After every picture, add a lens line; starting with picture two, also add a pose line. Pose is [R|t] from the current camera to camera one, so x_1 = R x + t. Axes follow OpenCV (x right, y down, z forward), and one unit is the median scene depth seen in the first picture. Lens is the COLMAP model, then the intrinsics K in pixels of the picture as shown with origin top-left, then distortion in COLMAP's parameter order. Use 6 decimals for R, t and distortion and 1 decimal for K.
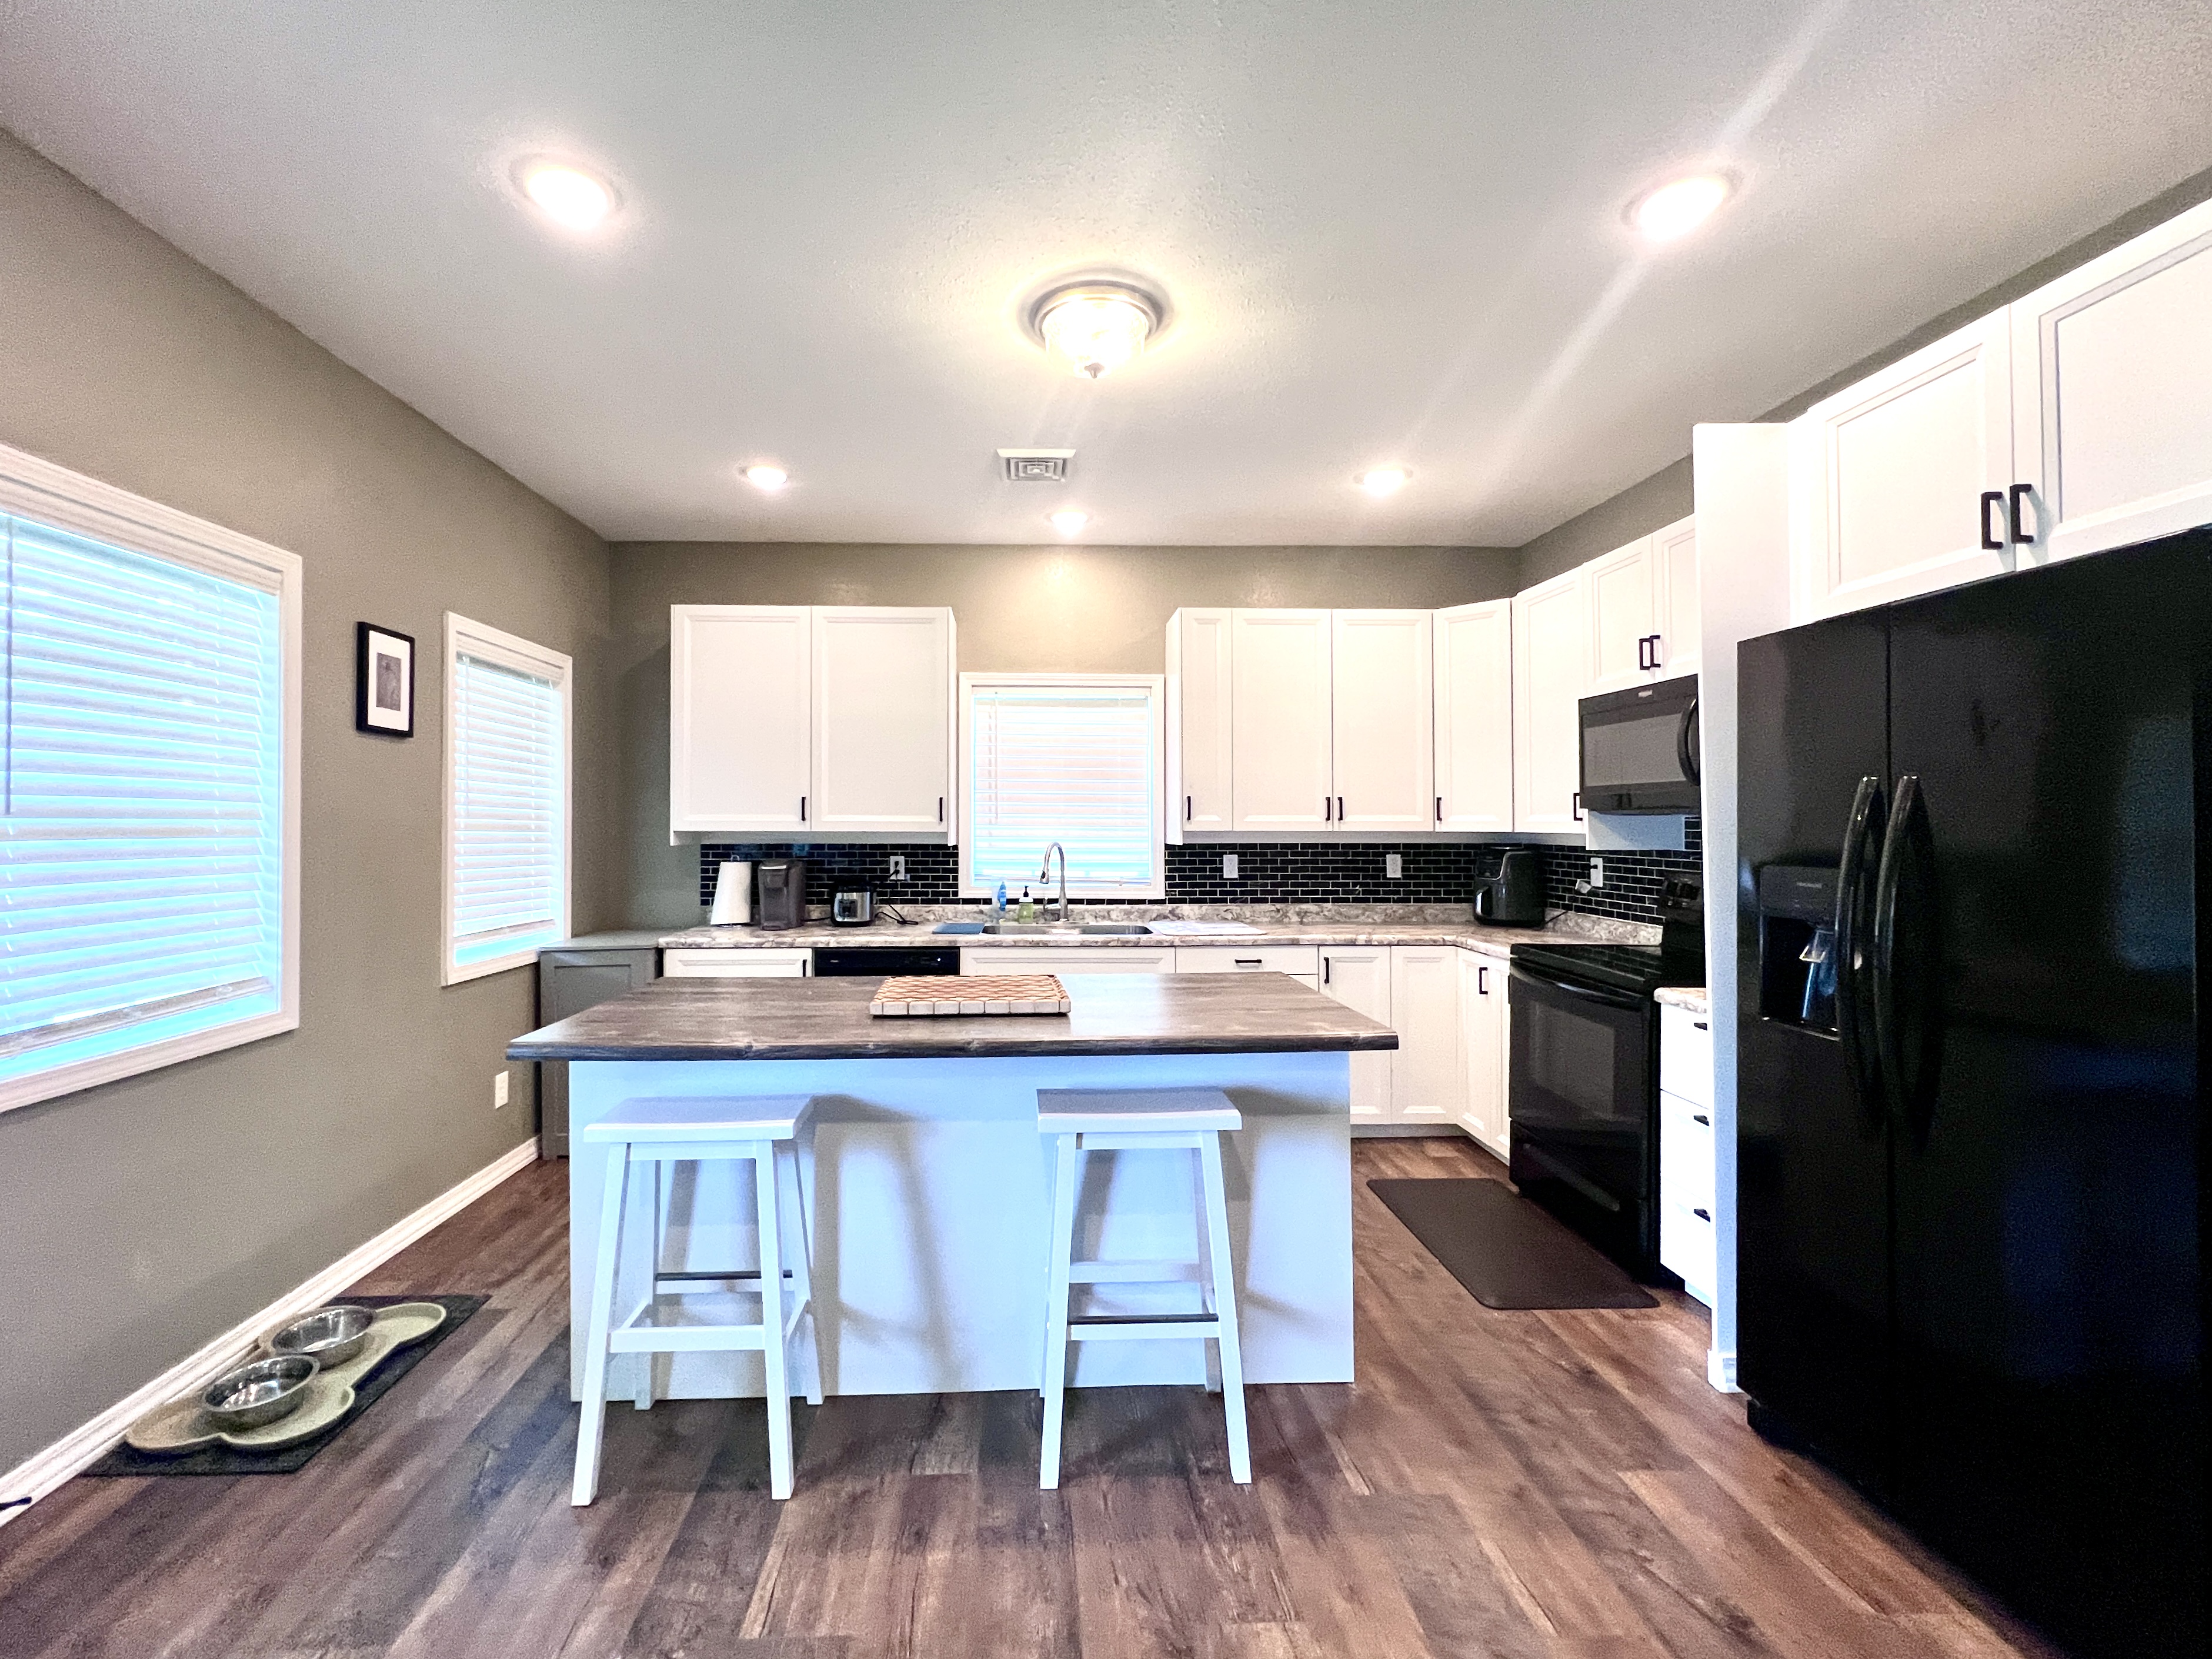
lens RADIAL K [[873.6, 0, 1106.0], [0, 873.6, 829.5], [0, 0, 1]] dist [-0.000442, 0.000050]
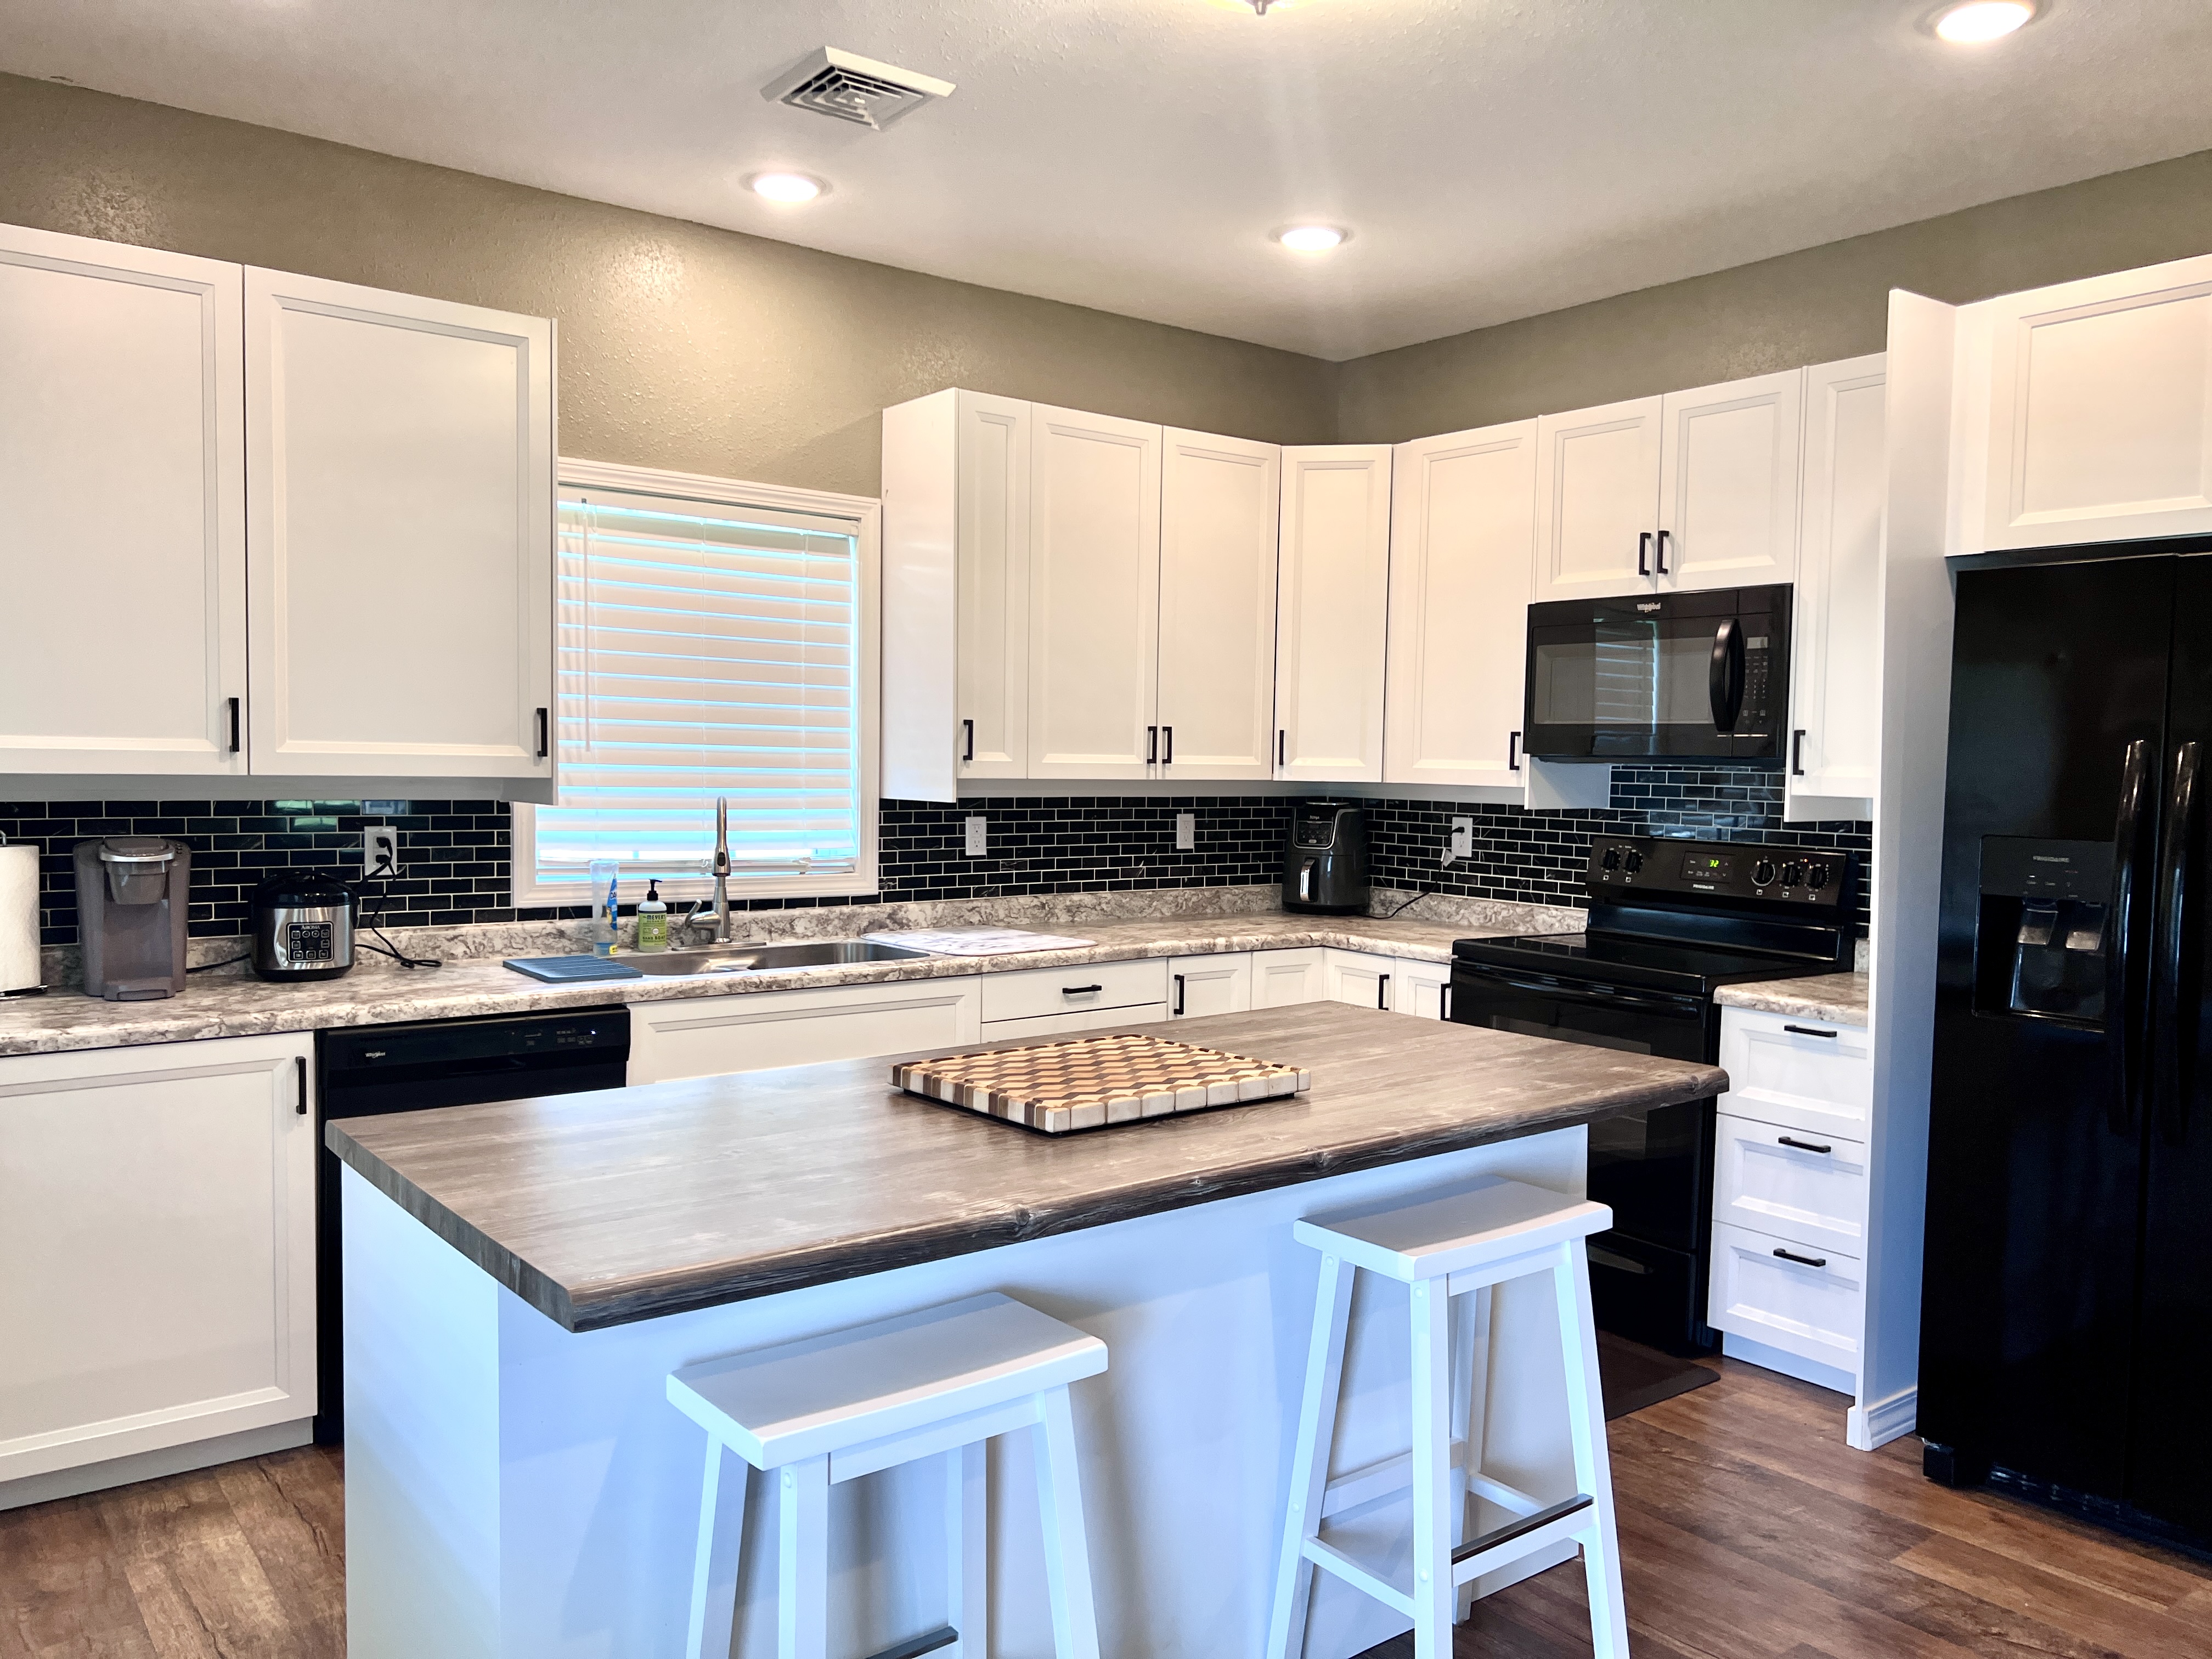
lens RADIAL K [[1489.0, 0, 1104.5], [0, 1489.0, 861.4], [0, 0, 1]] dist [0.057966, -0.051005]
pose [[0.844804, -0.025417, 0.534473, -0.345692], [-0.012581, 0.997652, 0.067329, -0.010969], [-0.534929, -0.063604, 0.842500, 0.092750]]
